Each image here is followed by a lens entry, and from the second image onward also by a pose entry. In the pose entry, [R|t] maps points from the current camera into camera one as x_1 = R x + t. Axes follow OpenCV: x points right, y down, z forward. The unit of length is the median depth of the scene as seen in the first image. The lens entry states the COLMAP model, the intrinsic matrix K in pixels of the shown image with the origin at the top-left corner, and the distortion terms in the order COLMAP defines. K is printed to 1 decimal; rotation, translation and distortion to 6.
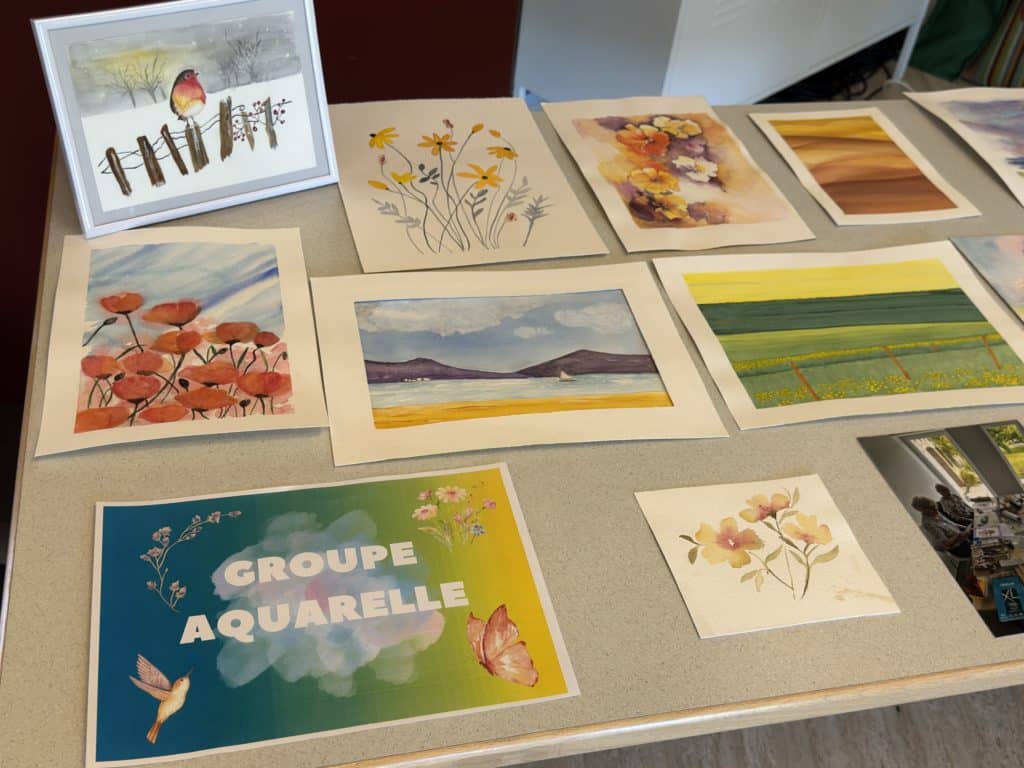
lens RADIAL K [[1127.4, 0, 512.0], [0, 1127.4, 384.0], [0, 0, 1]] dist [0.211660, -0.531310]
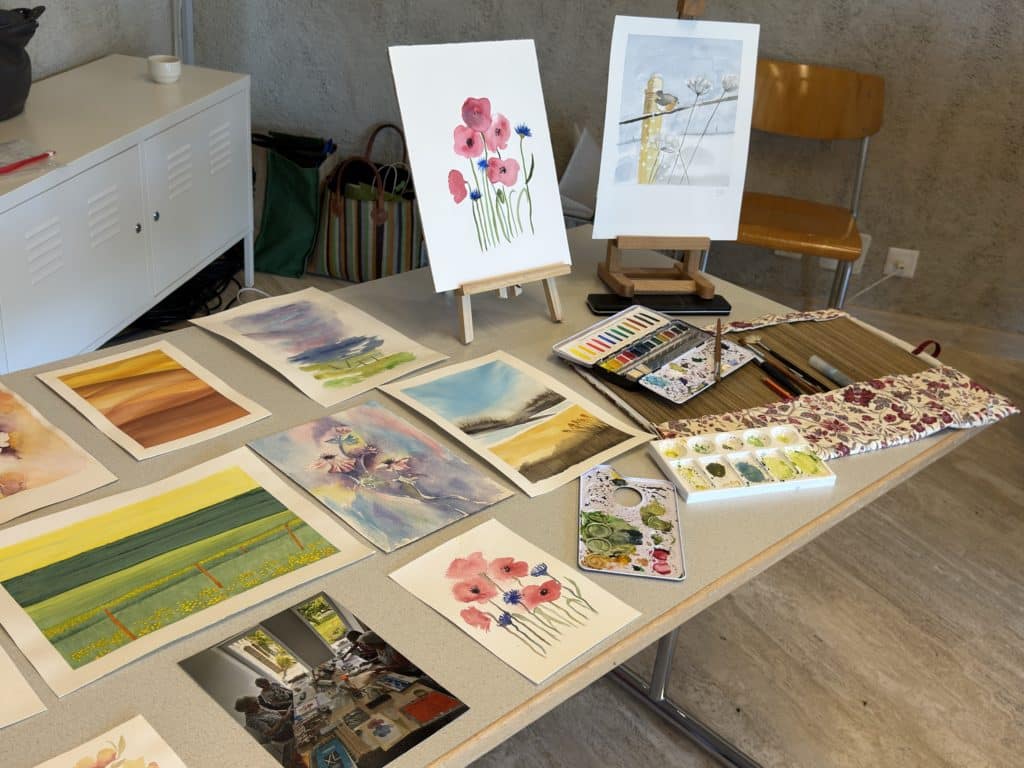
lens RADIAL K [[1127.4, 0, 512.0], [0, 1127.4, 384.0], [0, 0, 1]] dist [0.211660, -0.531310]
pose [[0.859060, -0.251928, 0.445587, 0.154144], [0.324289, 0.941379, -0.092964, 0.004140], [-0.396046, 0.224361, 0.890399, -0.101957]]
